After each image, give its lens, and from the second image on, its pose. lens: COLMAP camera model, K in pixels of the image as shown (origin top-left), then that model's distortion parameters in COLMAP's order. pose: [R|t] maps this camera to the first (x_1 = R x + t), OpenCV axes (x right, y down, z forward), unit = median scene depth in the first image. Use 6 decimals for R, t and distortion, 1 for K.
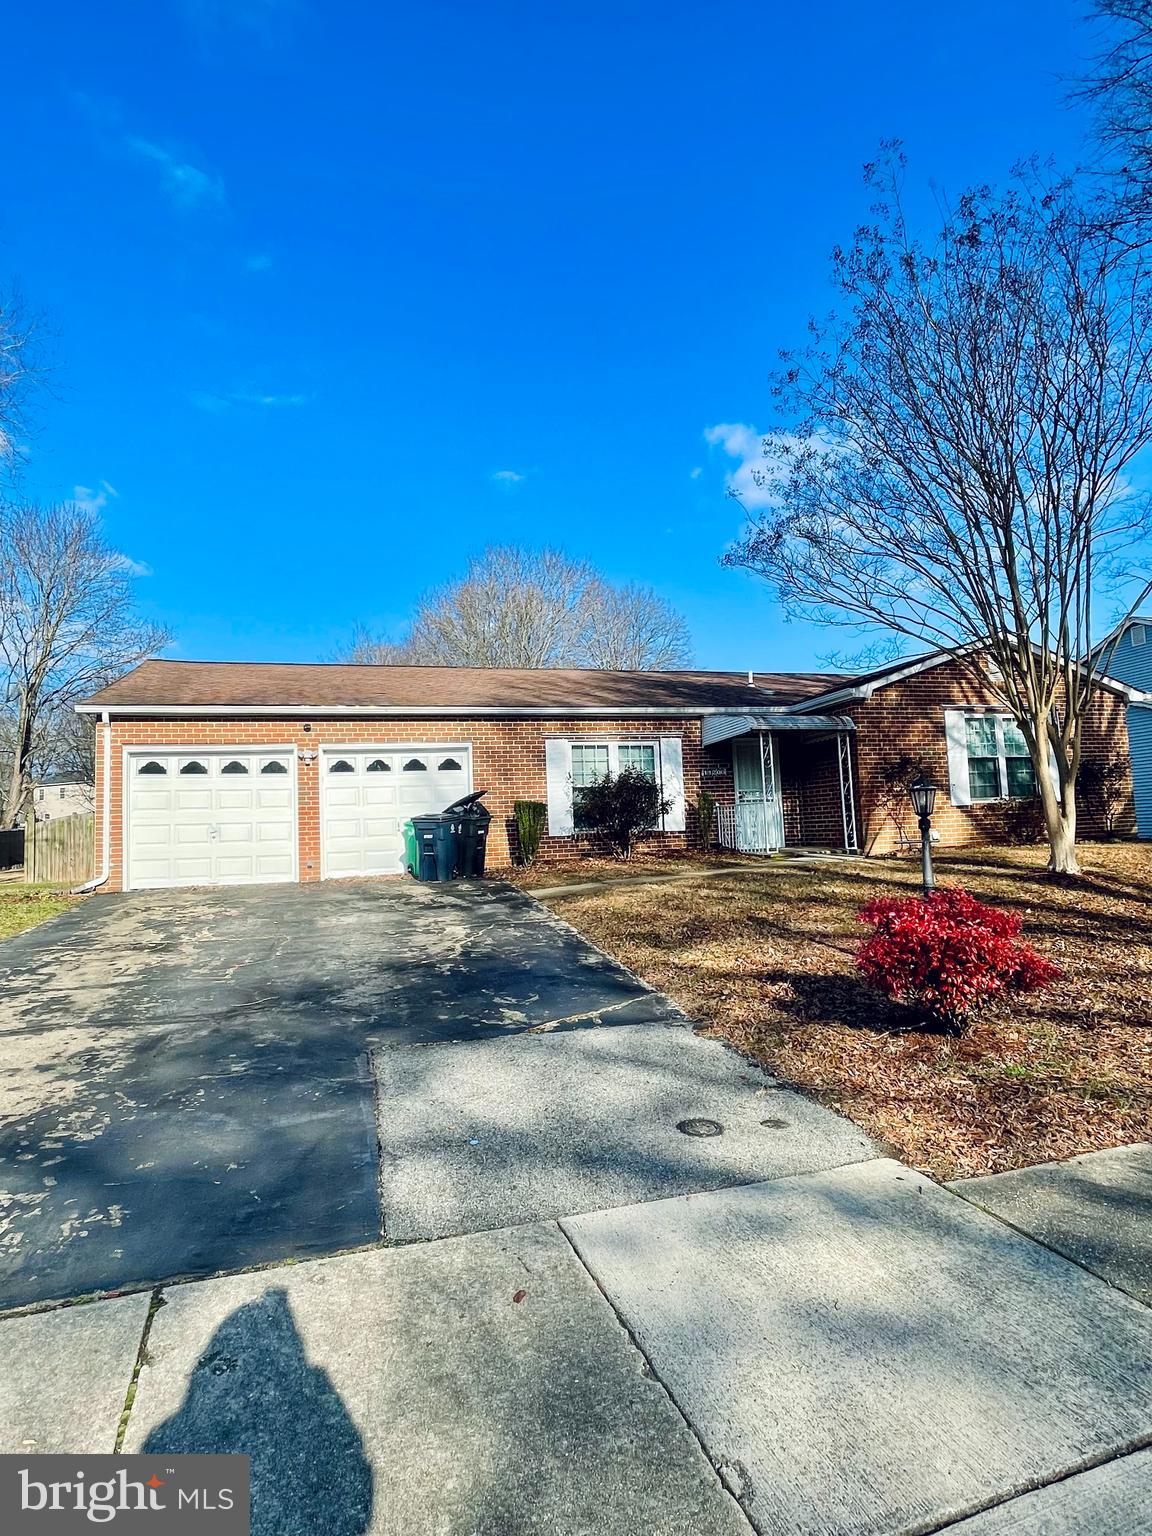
lens RADIAL K [[838.3, 0, 577.4], [0, 838.3, 769.5], [0, 0, 1]] dist [0.002600, -0.004525]
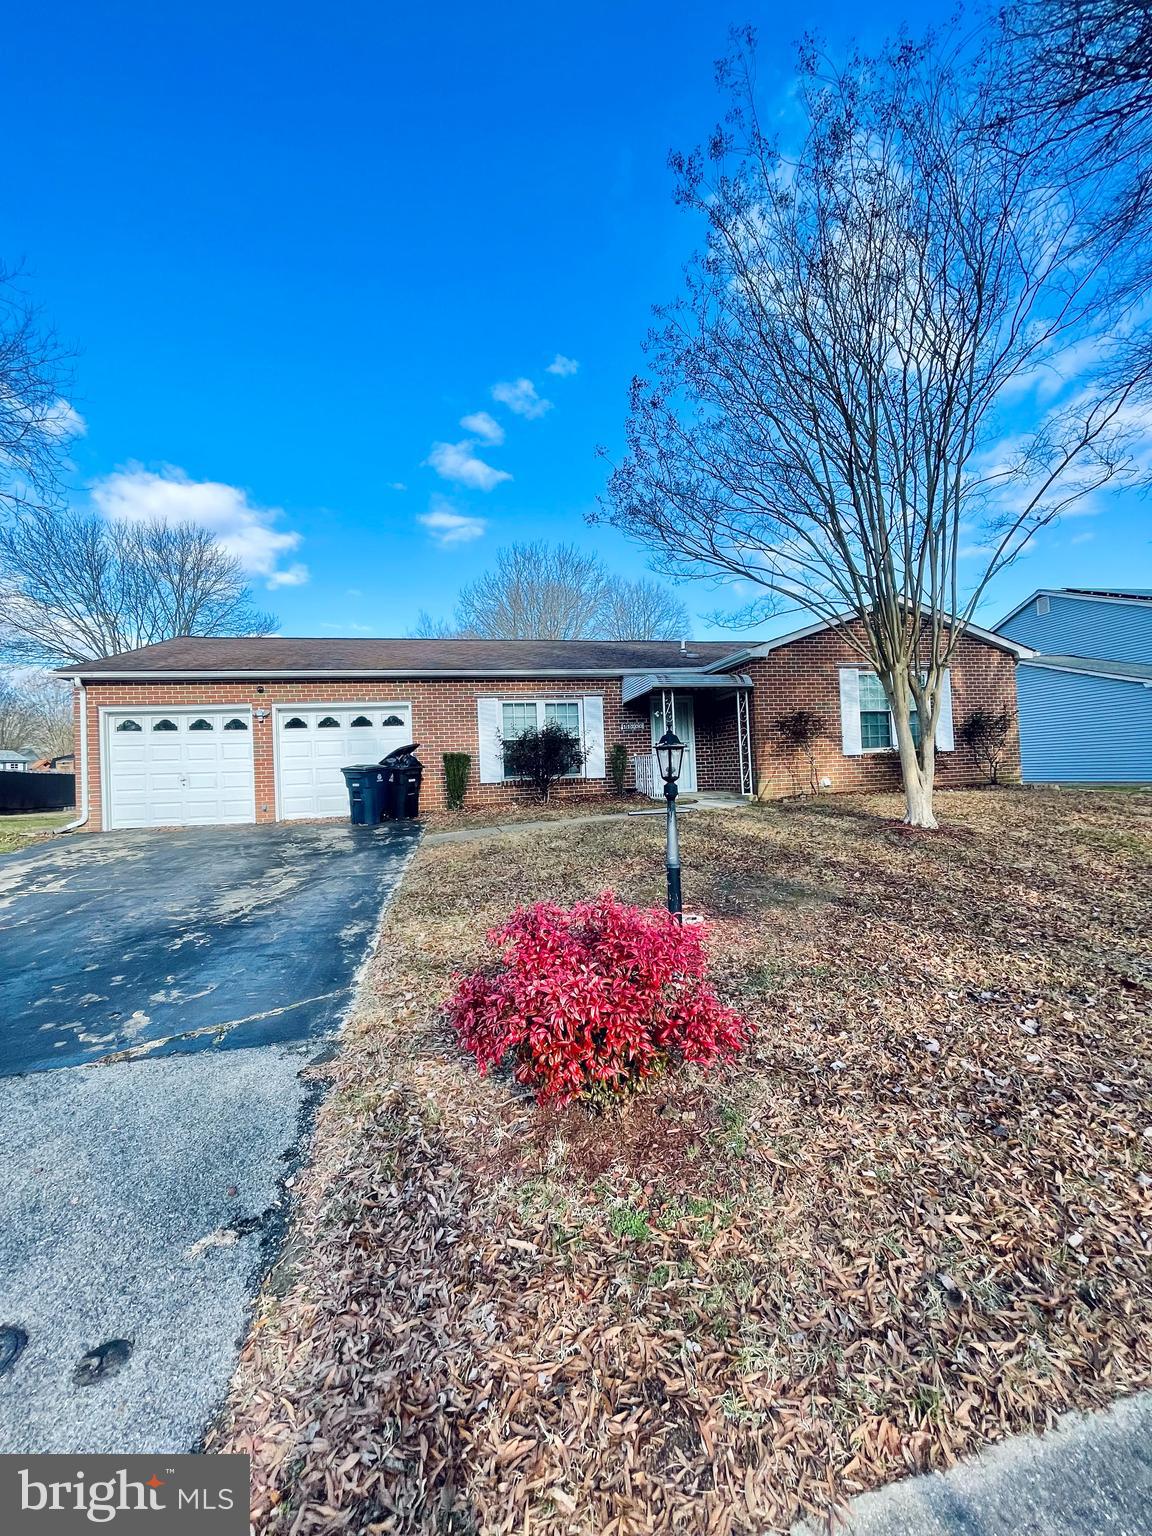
lens RADIAL K [[615.9, 0, 572.7], [0, 615.9, 770.1], [0, 0, 1]] dist [-0.002539, 0.000548]
pose [[0.997467, -0.001056, -0.071120, 0.155762], [0.006312, 0.997259, 0.073716, 0.000730], [0.070847, -0.073978, 0.994740, 0.175064]]
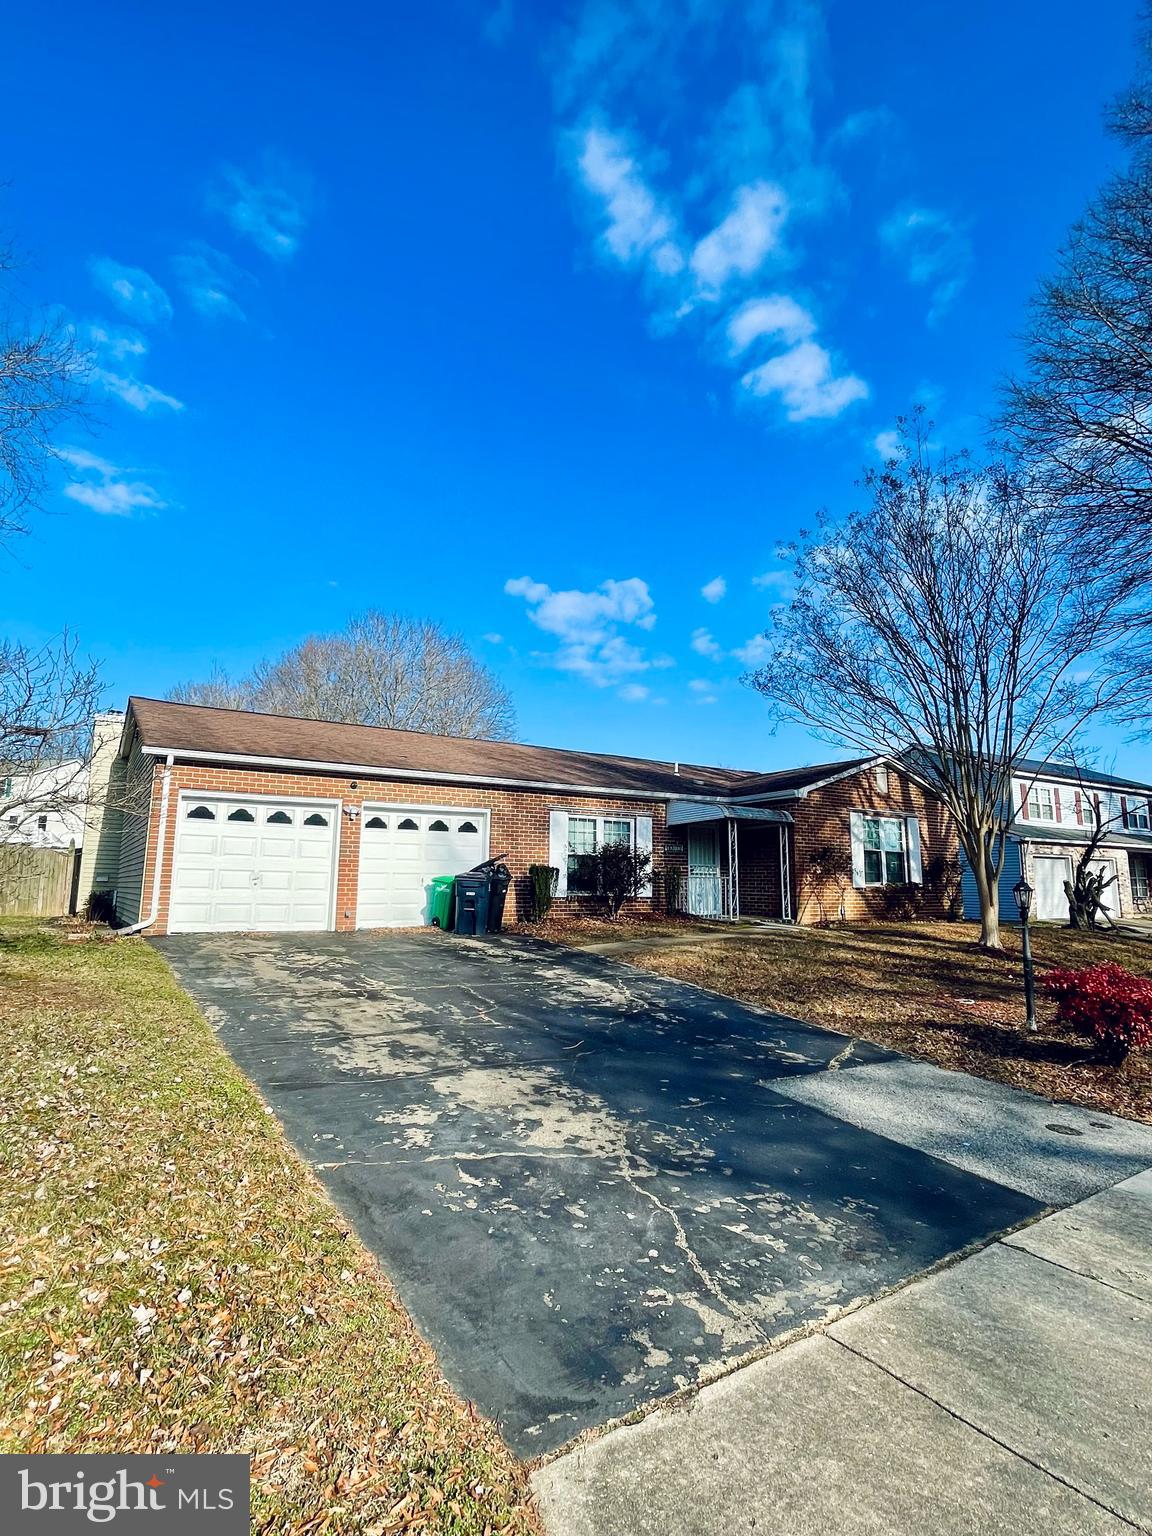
lens RADIAL K [[776.4, 0, 576.1], [0, 776.4, 759.4], [0, 0, 1]] dist [-0.008335, -0.001129]
pose [[0.959632, 0.094322, 0.264973, -0.300371], [-0.071173, 0.992866, -0.095665, -0.007281], [-0.272106, 0.072945, 0.959499, -0.030026]]
